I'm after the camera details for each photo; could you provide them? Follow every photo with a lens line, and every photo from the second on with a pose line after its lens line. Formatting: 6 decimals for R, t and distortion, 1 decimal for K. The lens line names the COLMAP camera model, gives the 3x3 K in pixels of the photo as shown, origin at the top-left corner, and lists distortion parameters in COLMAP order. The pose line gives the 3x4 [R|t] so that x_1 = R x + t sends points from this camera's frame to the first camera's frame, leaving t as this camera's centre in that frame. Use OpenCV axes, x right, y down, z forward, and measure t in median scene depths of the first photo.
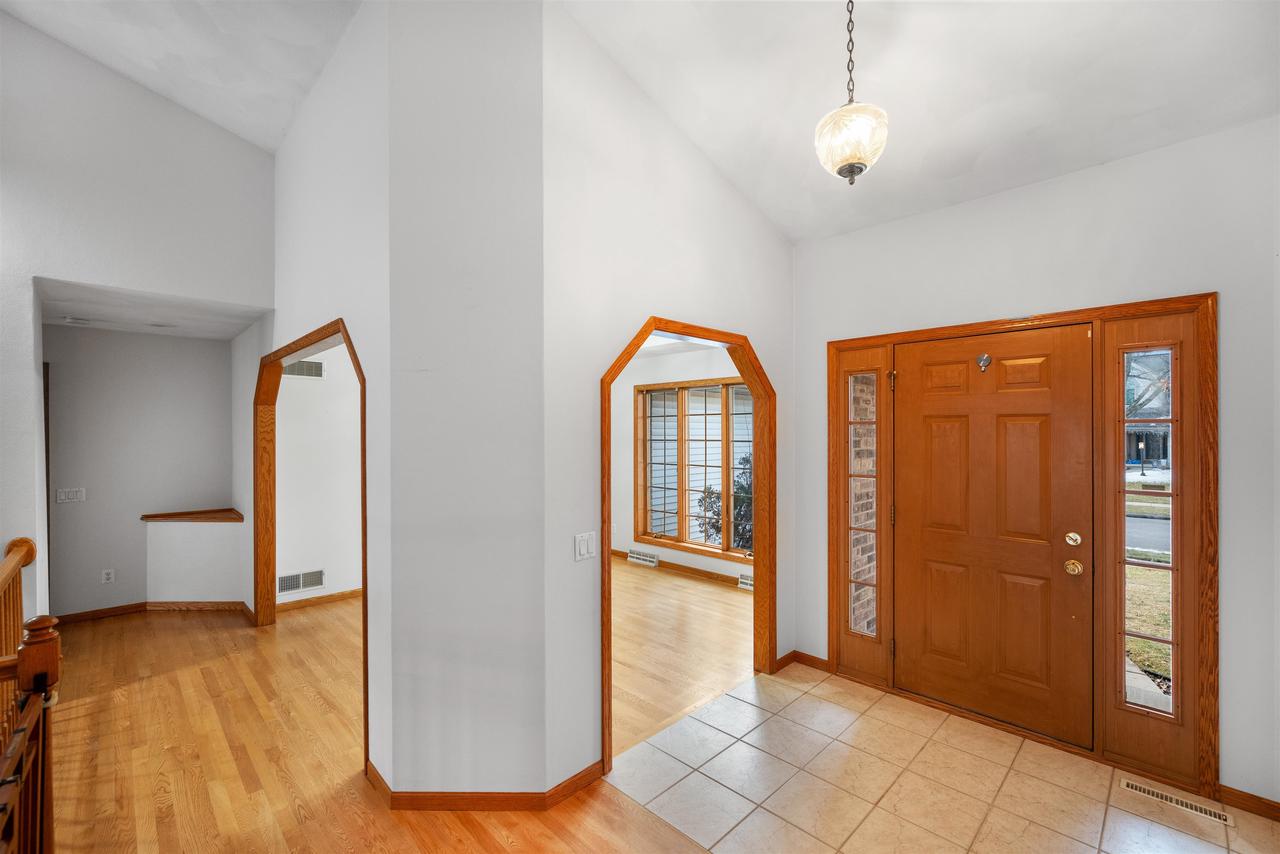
lens RADIAL K [[534.5, 0, 659.2], [0, 534.5, 433.3], [0, 0, 1]] dist [-0.007658, -0.000052]
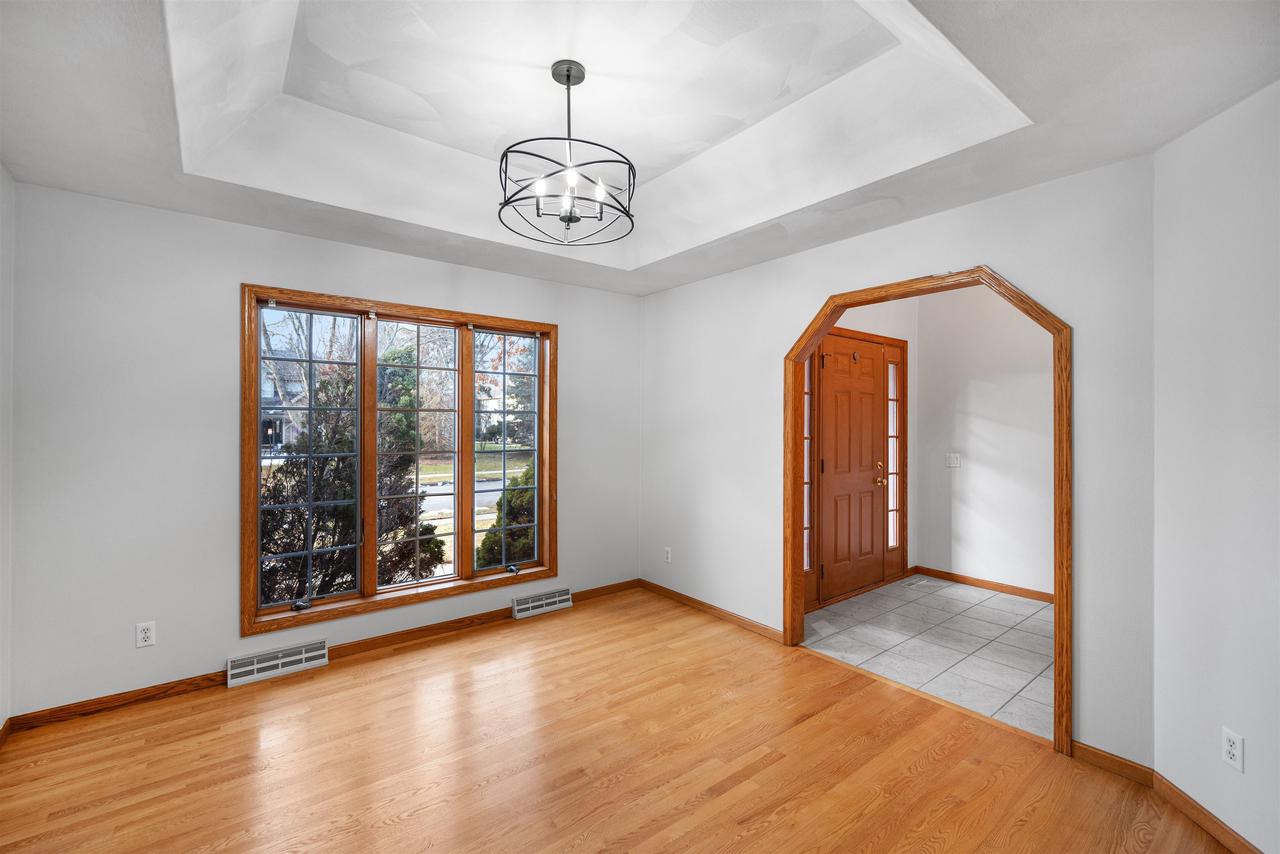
lens RADIAL K [[534.5, 0, 633.9], [0, 534.5, 421.9], [0, 0, 1]] dist [-0.007658, -0.000052]
pose [[0.138459, 0.005467, 0.990353, -0.492703], [-0.005693, 0.999973, -0.004724, 0.028640], [-0.990352, -0.004984, 0.138486, 0.701442]]
